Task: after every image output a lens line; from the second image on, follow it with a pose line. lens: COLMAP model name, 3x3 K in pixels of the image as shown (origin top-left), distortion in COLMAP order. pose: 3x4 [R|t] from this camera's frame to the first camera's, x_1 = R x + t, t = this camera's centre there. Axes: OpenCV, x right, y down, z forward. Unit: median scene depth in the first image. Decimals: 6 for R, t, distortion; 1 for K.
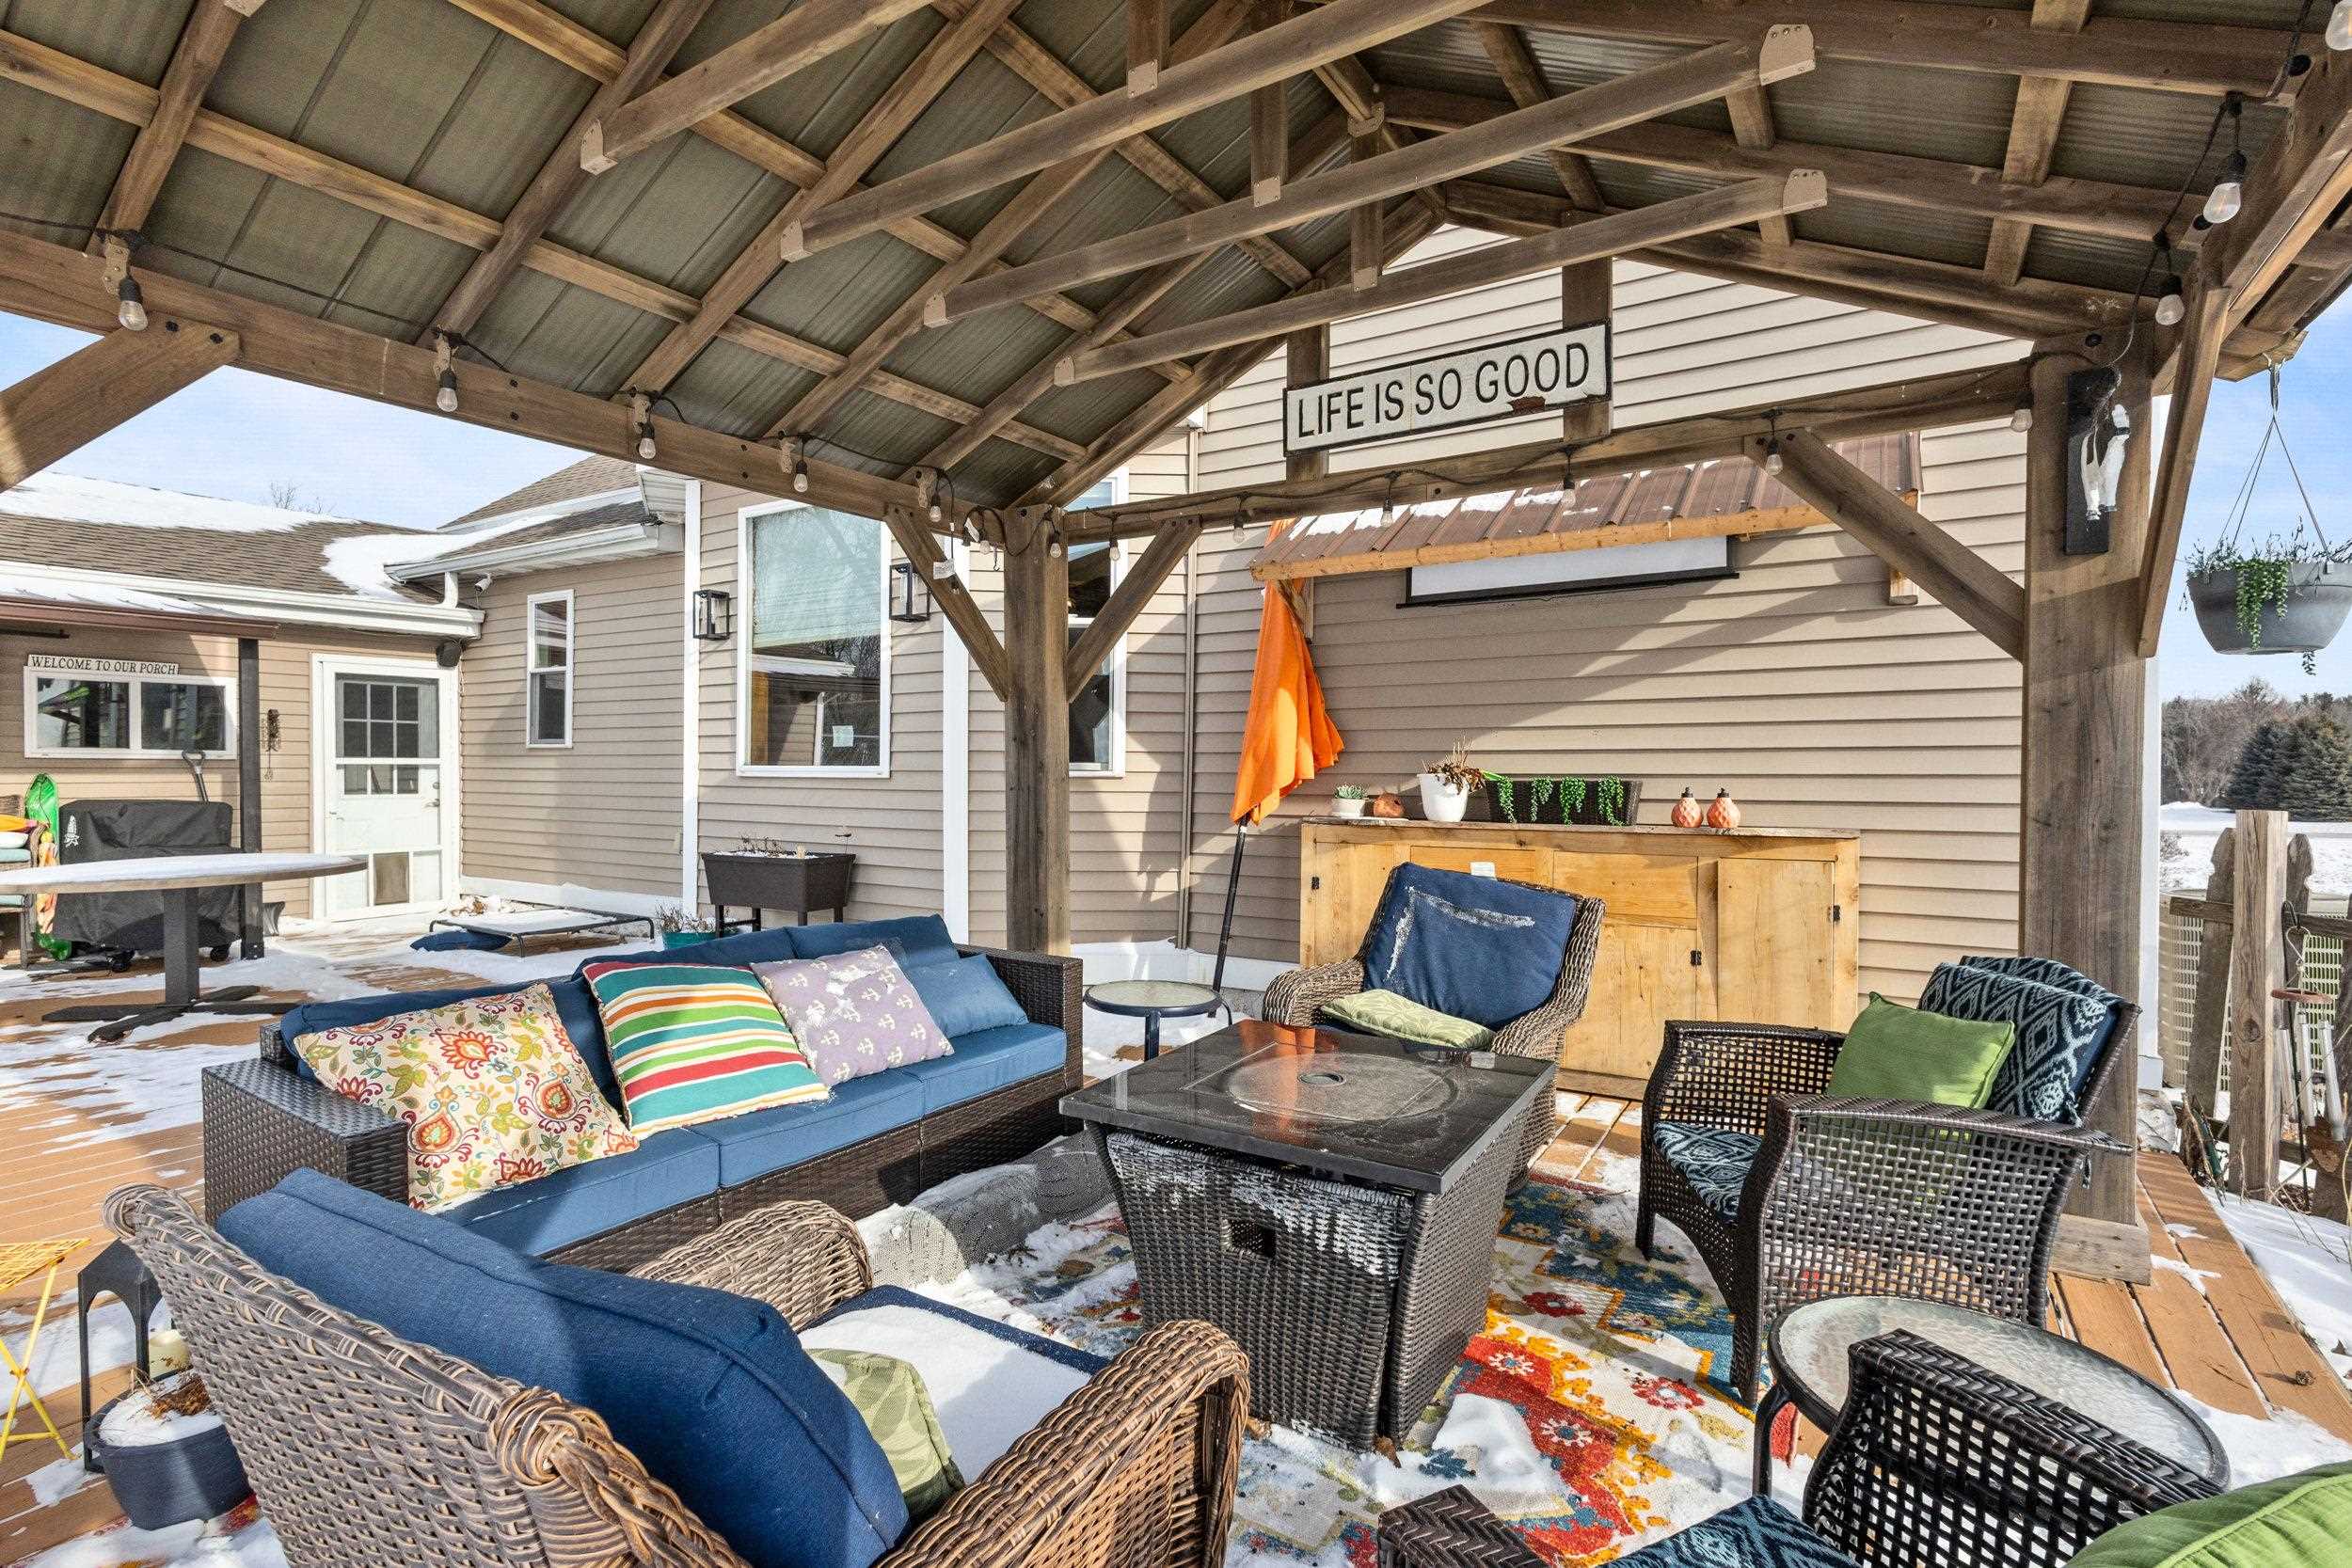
lens RADIAL K [[1076.3, 0, 1195.0], [0, 1076.3, 795.2], [0, 0, 1]] dist [0.008478, -0.003983]
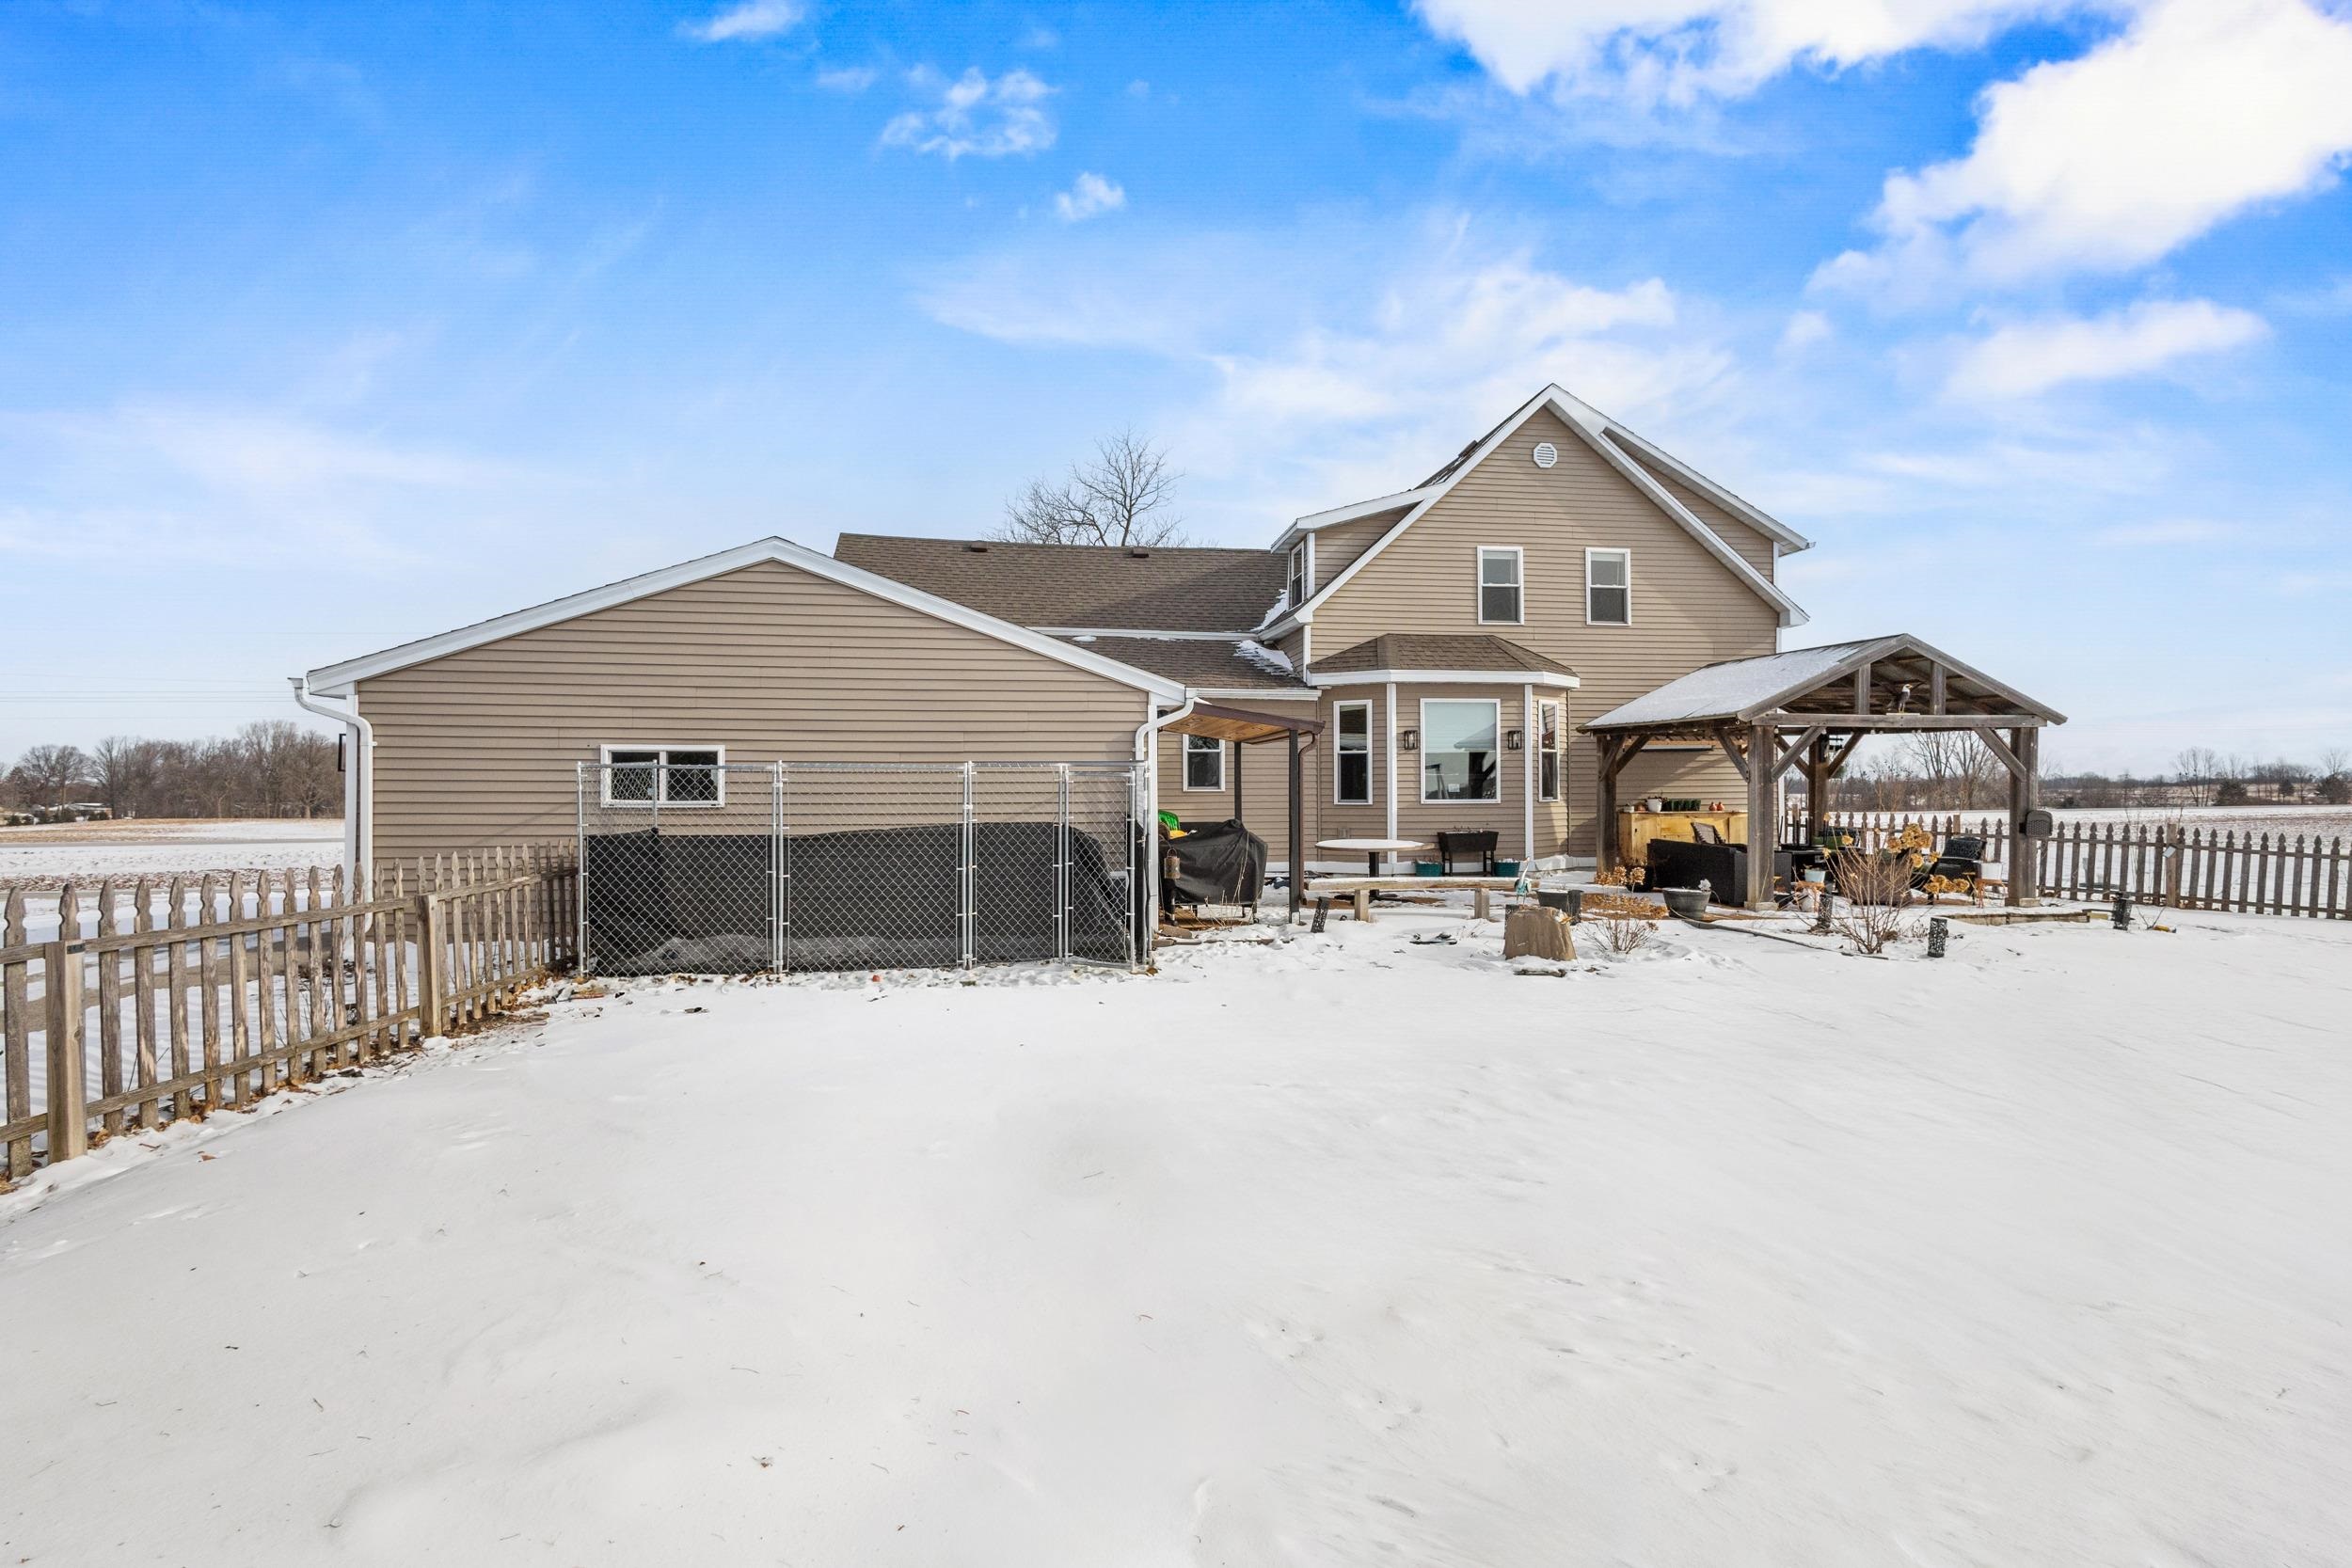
lens RADIAL K [[1076.3, 0, 1161.5], [0, 1076.3, 784.1], [0, 0, 1]] dist [0.008478, -0.003983]
pose [[0.766146, -0.009935, 0.642590, -2.494175], [0.023955, 0.999627, -0.013106, -0.044666], [-0.642220, 0.025434, 0.766098, -0.540349]]
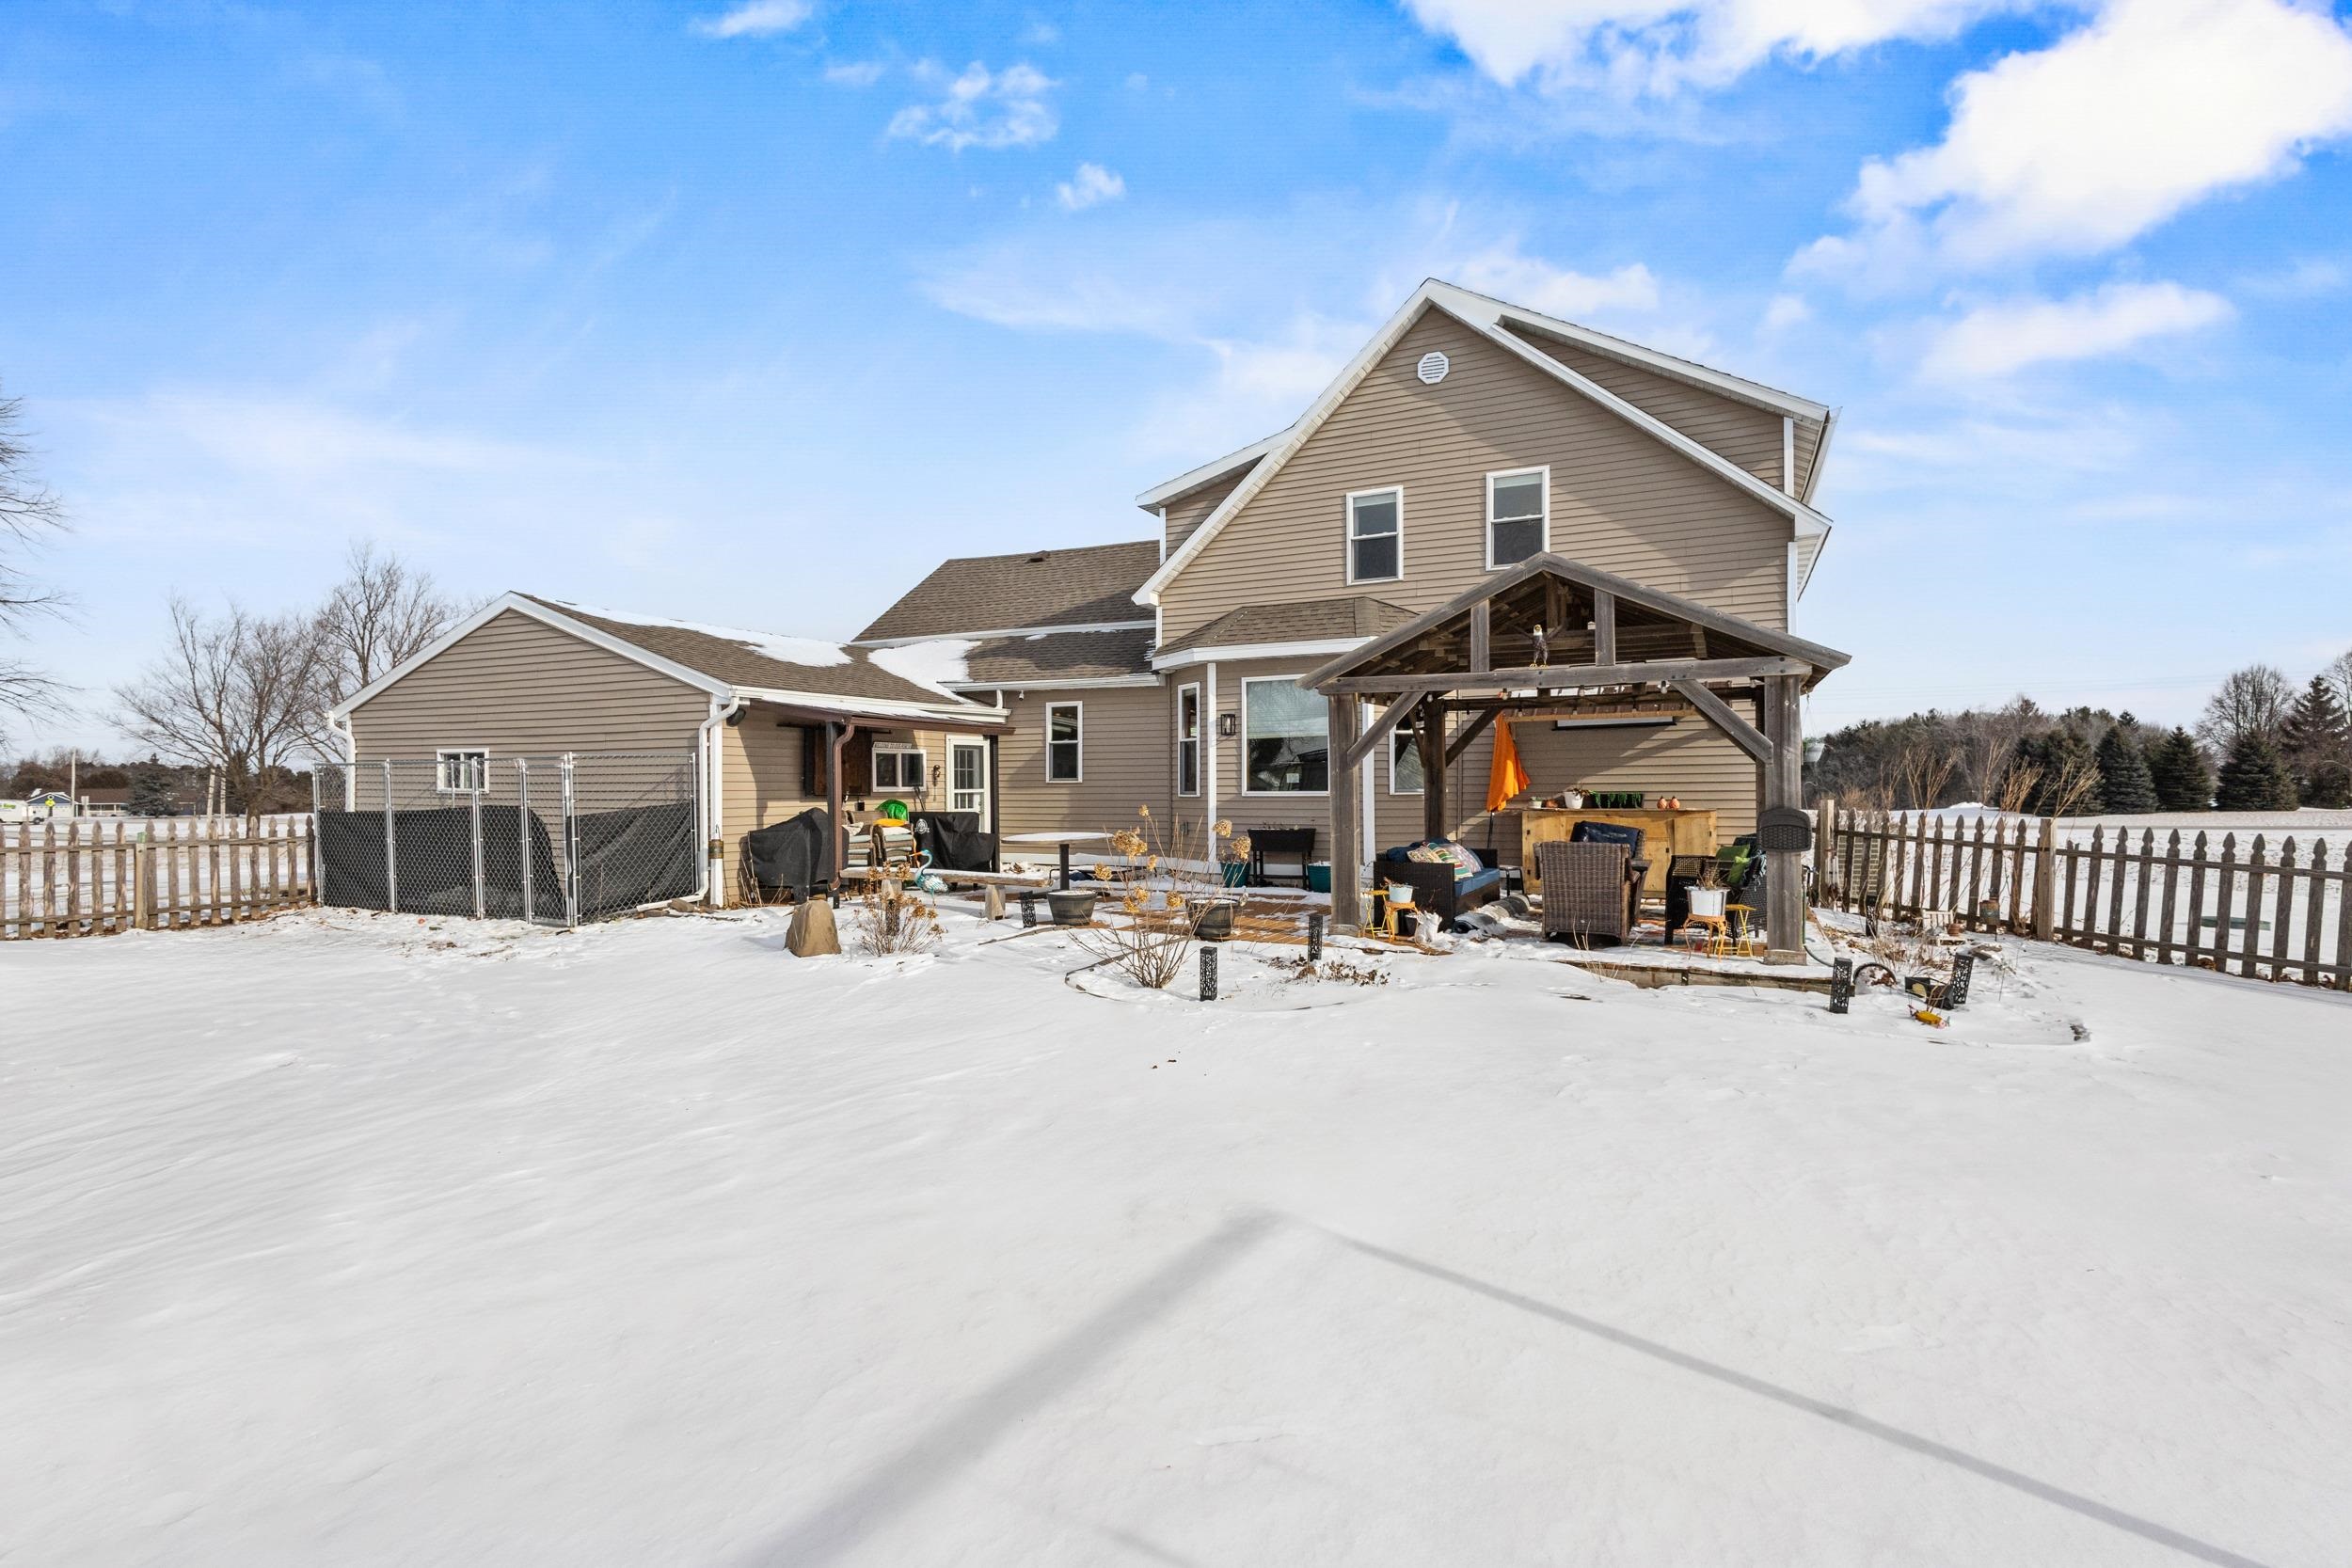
lens RADIAL K [[1076.3, 0, 1174.8], [0, 1076.3, 783.8], [0, 0, 1]] dist [0.008478, -0.003983]
pose [[0.995423, -0.012583, 0.094737, -0.766974], [0.014803, 0.999631, -0.022764, 0.005800], [-0.094415, 0.024063, 0.995242, -1.212566]]
